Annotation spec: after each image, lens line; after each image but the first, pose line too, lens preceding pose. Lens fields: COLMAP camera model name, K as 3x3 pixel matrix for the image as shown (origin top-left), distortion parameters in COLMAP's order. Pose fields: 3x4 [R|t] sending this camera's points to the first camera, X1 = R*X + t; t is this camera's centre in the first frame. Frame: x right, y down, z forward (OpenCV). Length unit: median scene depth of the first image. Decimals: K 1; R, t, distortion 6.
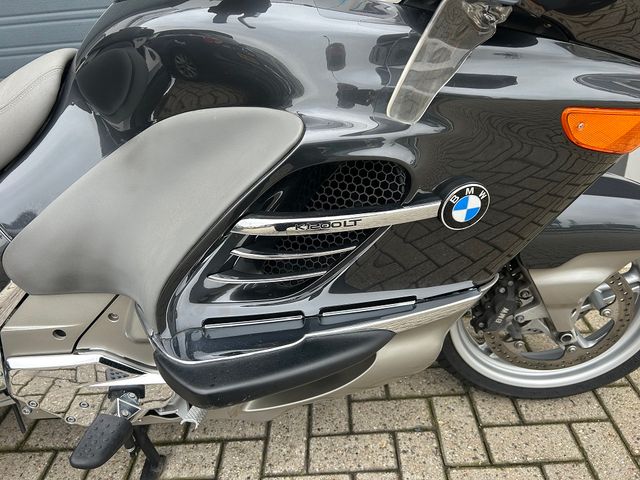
lens RADIAL K [[486.2, 0, 321.1], [0, 486.2, 238.8], [0, 0, 1]] dist [0.044216, -0.053386]
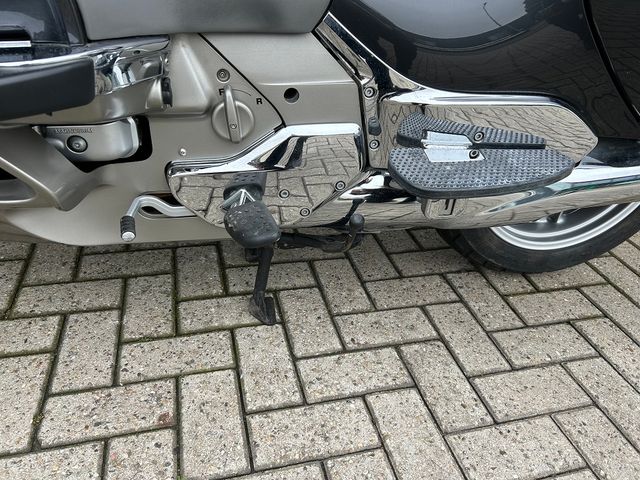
lens RADIAL K [[486.2, 0, 321.4], [0, 486.2, 239.1], [0, 0, 1]] dist [0.044216, -0.053386]
pose [[0.952592, -0.010398, 0.304072, -0.408759], [-0.007701, 0.998272, 0.058261, 0.278782], [-0.304152, -0.057840, 0.950866, 0.133443]]
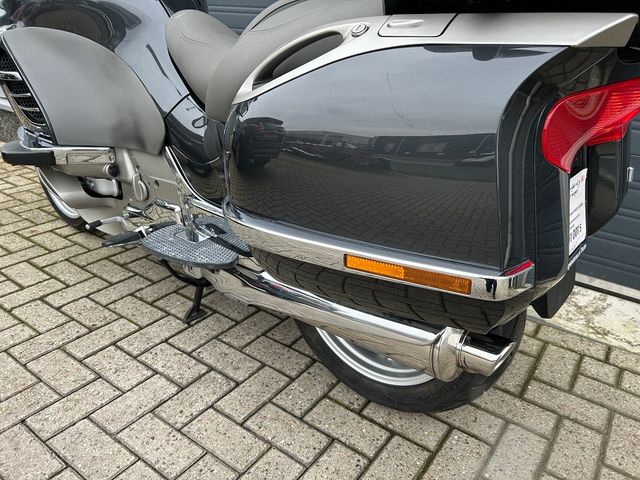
lens RADIAL K [[486.2, 0, 319.6], [0, 486.2, 243.1], [0, 0, 1]] dist [0.044216, -0.053386]
pose [[0.807524, 0.336820, -0.484208, 0.664462], [-0.364843, 0.930267, 0.038646, 0.080762], [0.463459, 0.145453, 0.874099, -0.084599]]
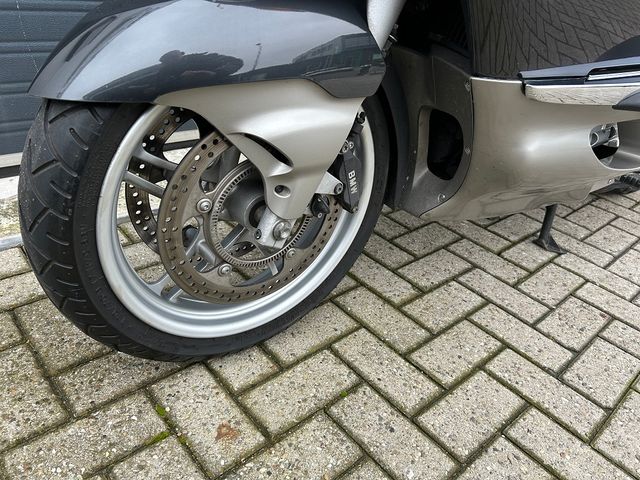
lens RADIAL K [[486.2, 0, 323.5], [0, 486.2, 237.0], [0, 0, 1]] dist [0.044216, -0.053386]
pose [[0.723838, -0.196230, 0.661478, -1.445872], [0.164905, 0.980122, 0.110306, 0.212411], [-0.669974, 0.029237, 0.741808, 0.478263]]
